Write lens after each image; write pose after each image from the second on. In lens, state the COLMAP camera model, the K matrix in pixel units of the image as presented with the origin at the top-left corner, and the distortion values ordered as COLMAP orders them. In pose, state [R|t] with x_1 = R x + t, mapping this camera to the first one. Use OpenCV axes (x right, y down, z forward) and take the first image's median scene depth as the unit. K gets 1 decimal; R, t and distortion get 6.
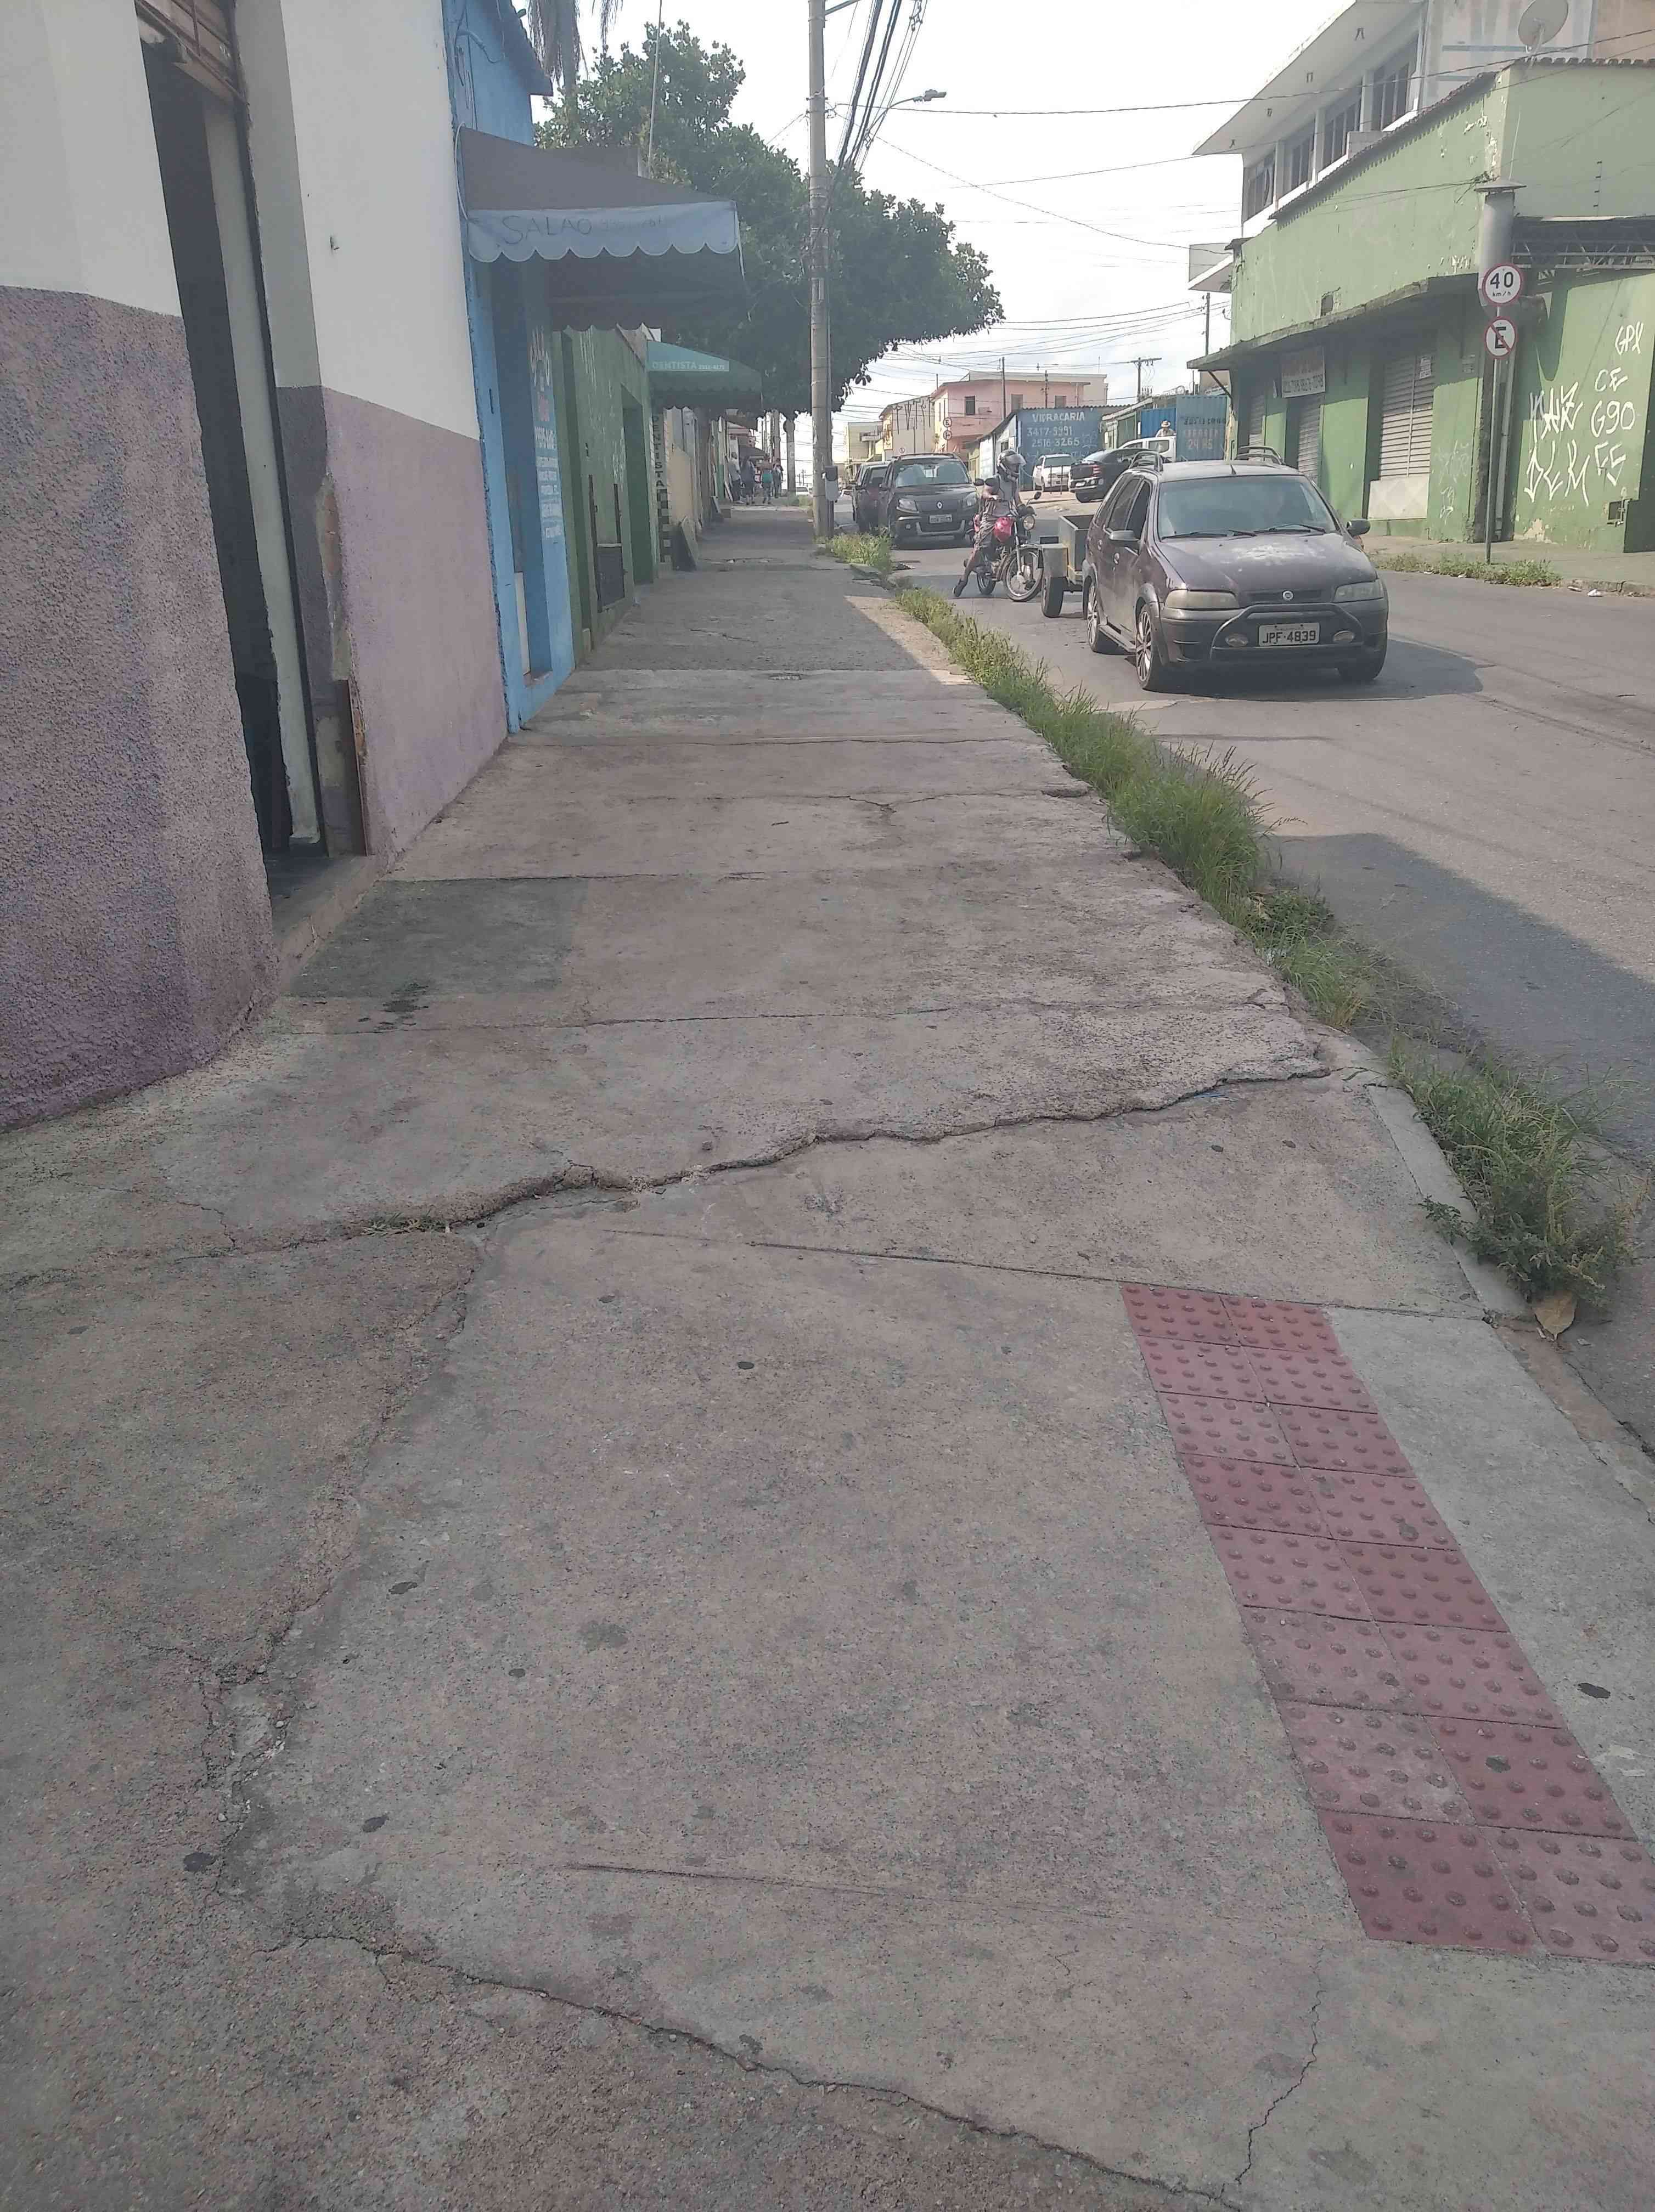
lens RADIAL K [[1727.0, 0, 852.2], [0, 1727.0, 1074.7], [0, 0, 1]] dist [0.095985, -0.195802]
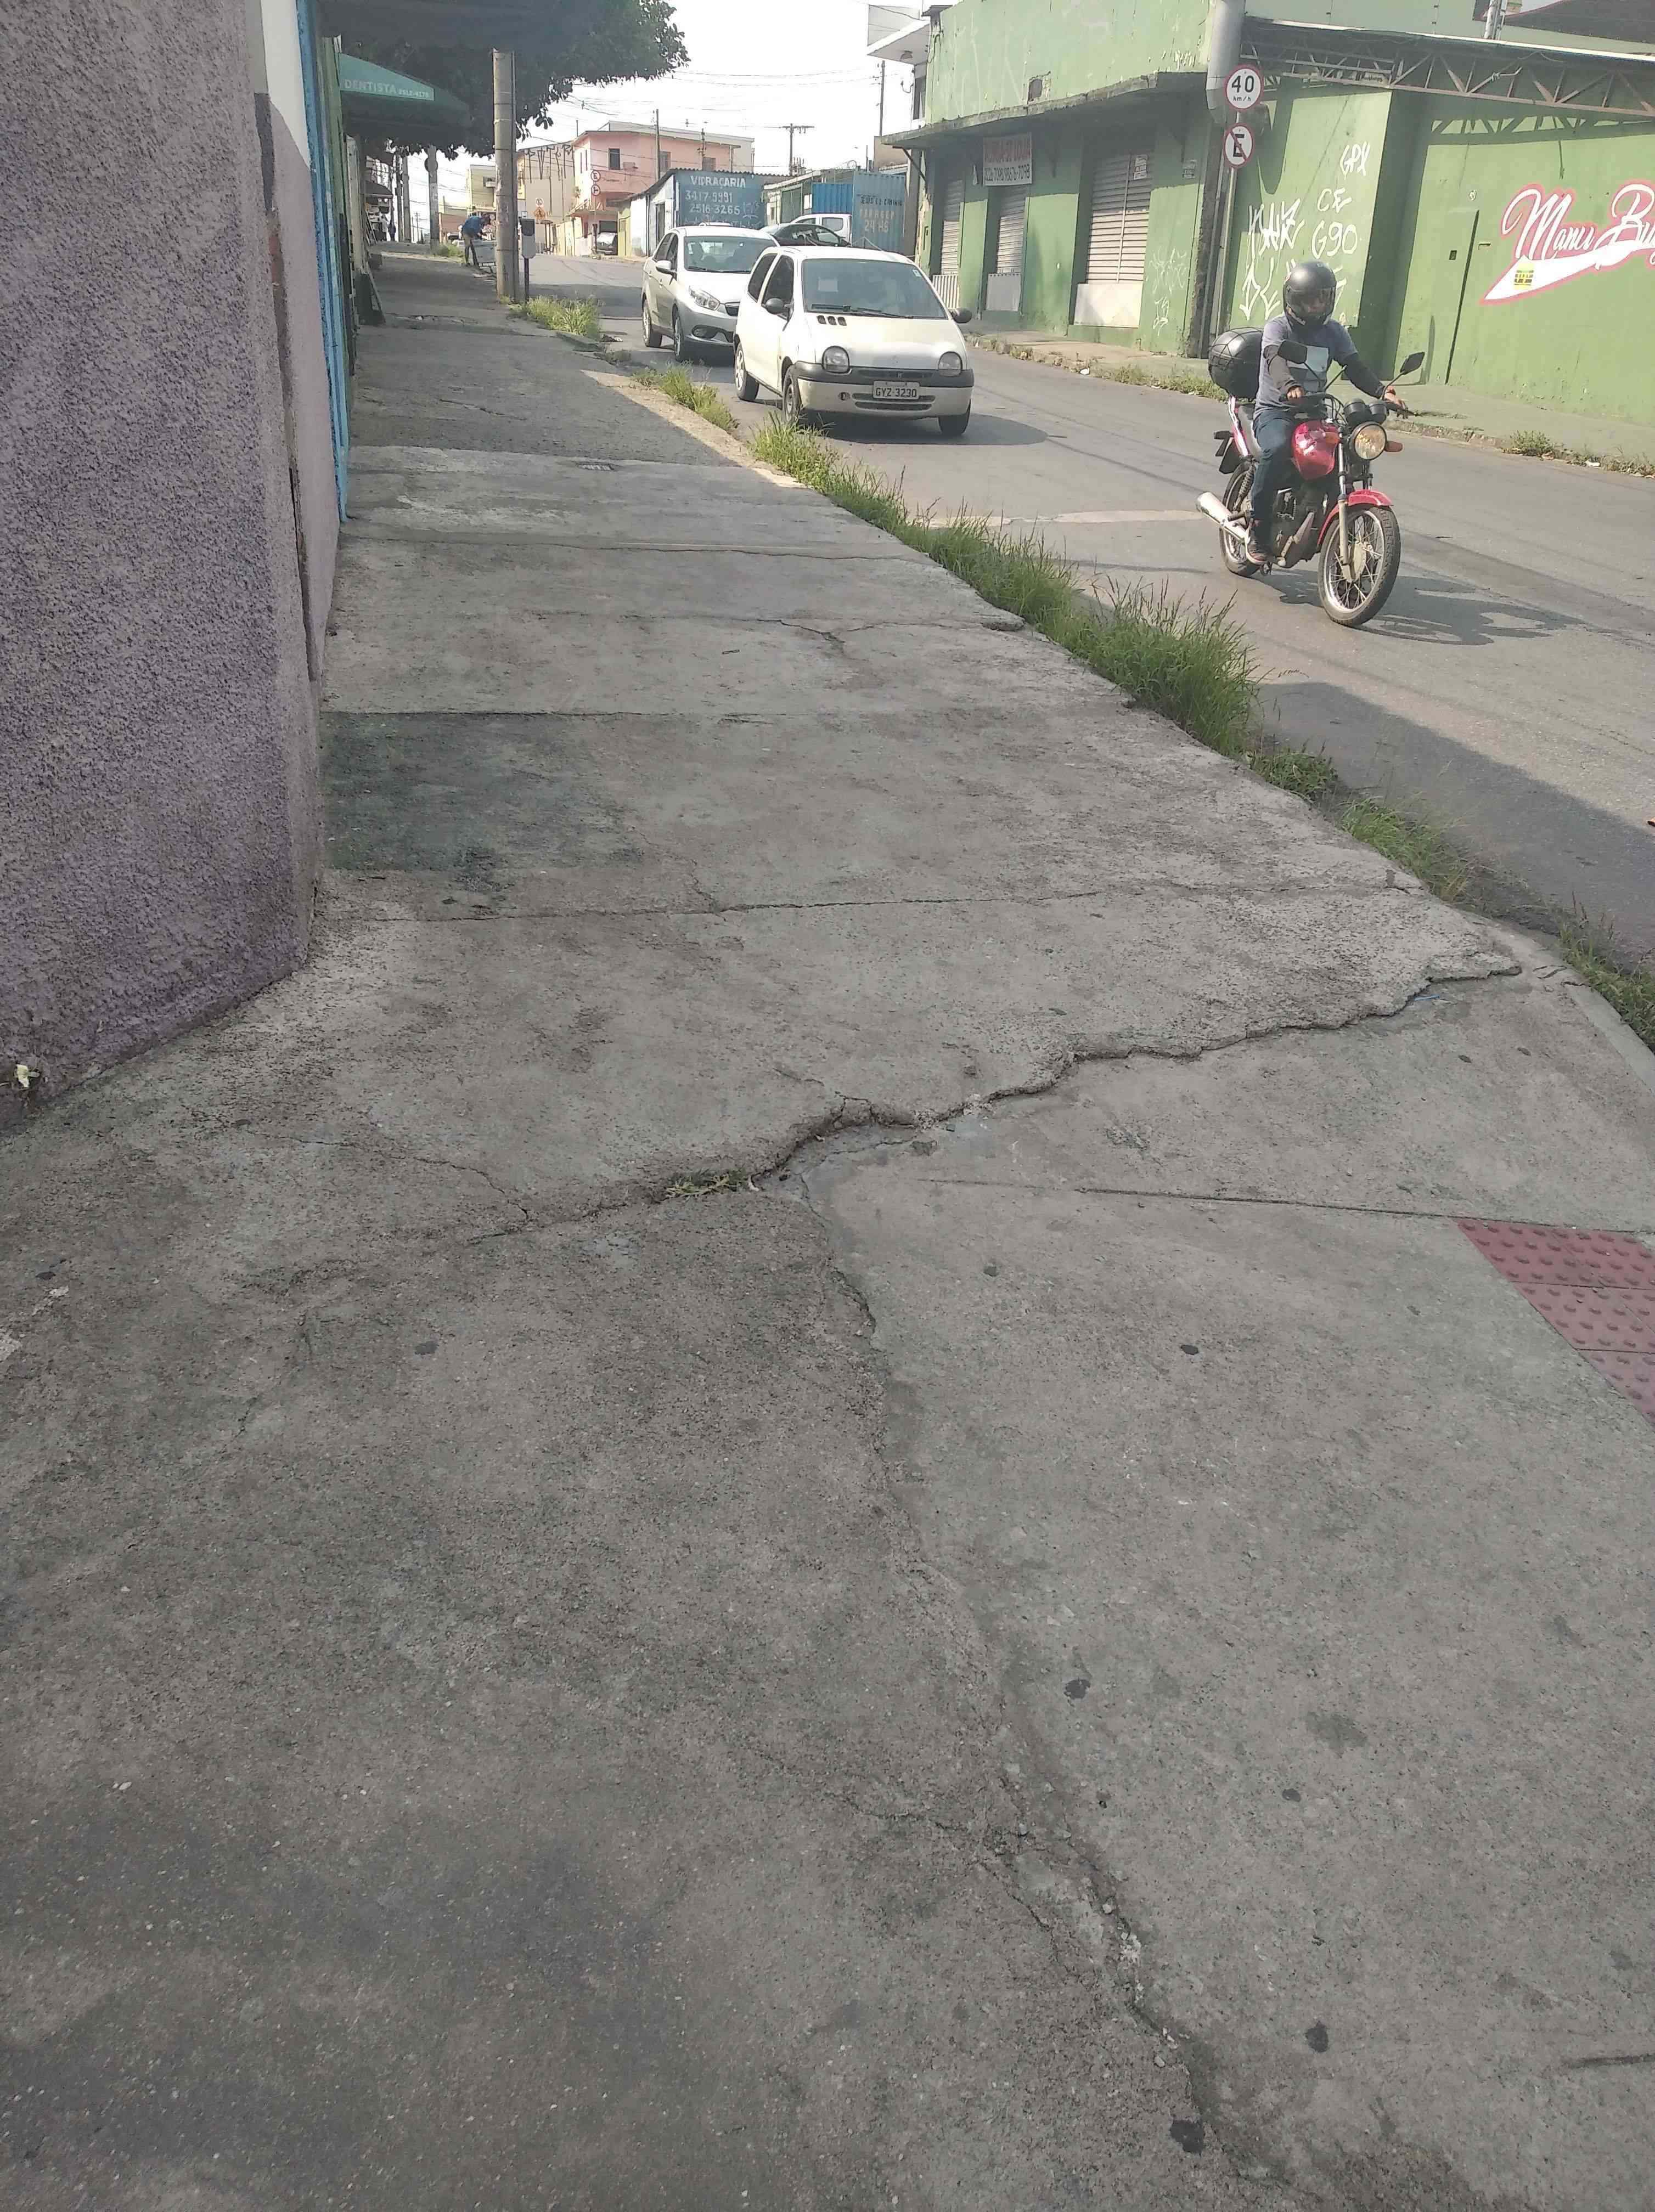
lens RADIAL K [[1703.6, 0, 832.9], [0, 1703.6, 1103.5], [0, 0, 1]] dist [0.073558, -0.139254]
pose [[0.976694, -0.020370, 0.213667, -0.324752], [-0.008528, 0.991017, 0.133463, -0.054951], [-0.214467, -0.132175, 0.967747, 0.160935]]
